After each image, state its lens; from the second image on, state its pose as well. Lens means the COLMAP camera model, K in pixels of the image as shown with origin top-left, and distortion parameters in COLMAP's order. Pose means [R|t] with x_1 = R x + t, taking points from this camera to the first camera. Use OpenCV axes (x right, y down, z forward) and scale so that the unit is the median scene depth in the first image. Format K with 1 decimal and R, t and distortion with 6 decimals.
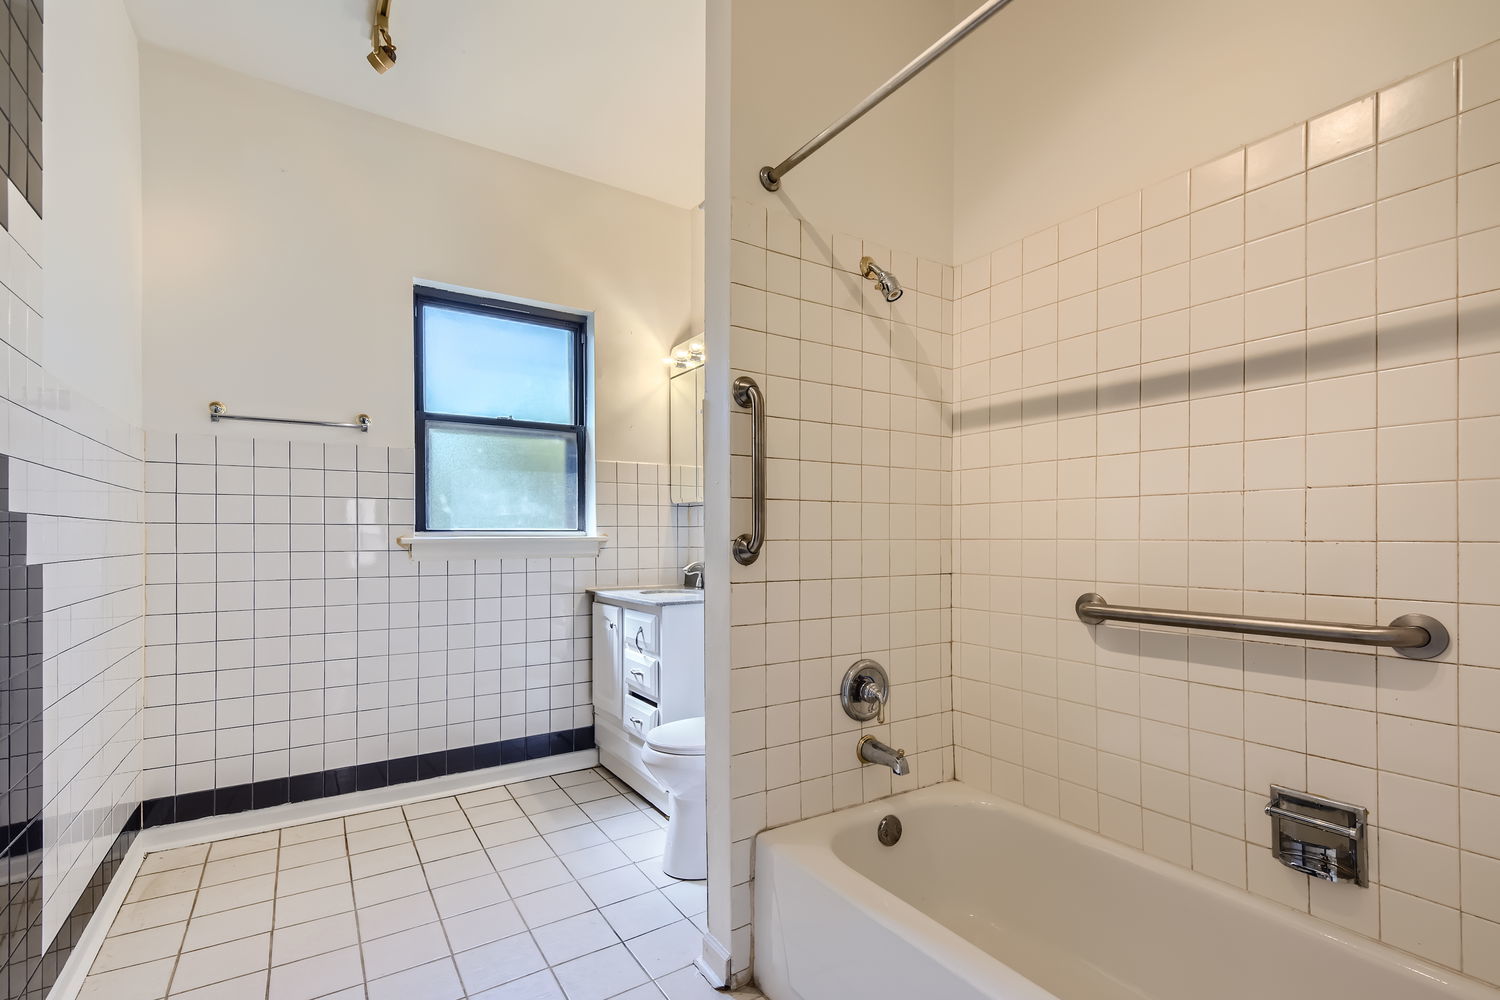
lens RADIAL K [[665.2, 0, 749.8], [0, 665.2, 535.4], [0, 0, 1]] dist [0.021958, -0.000027]
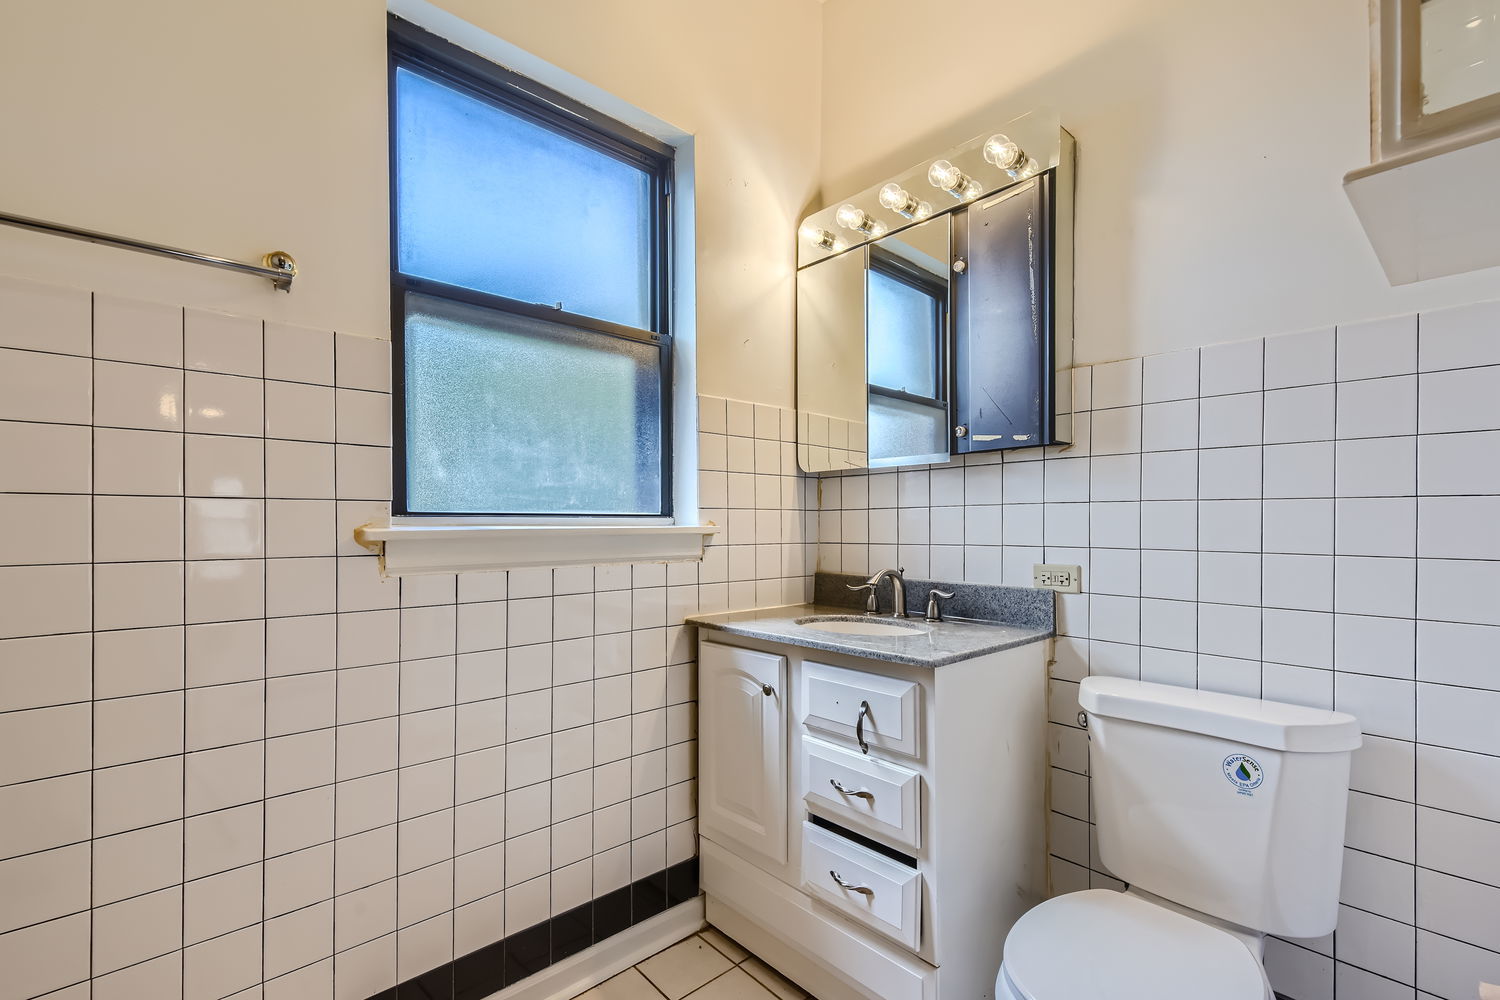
lens RADIAL K [[665.2, 0, 735.3], [0, 665.2, 523.1], [0, 0, 1]] dist [0.021958, -0.000027]
pose [[0.989818, -0.000204, 0.142339, -0.290324], [0.000686, 0.999994, -0.003338, 0.001400], [-0.142337, 0.003402, 0.989812, 0.438486]]
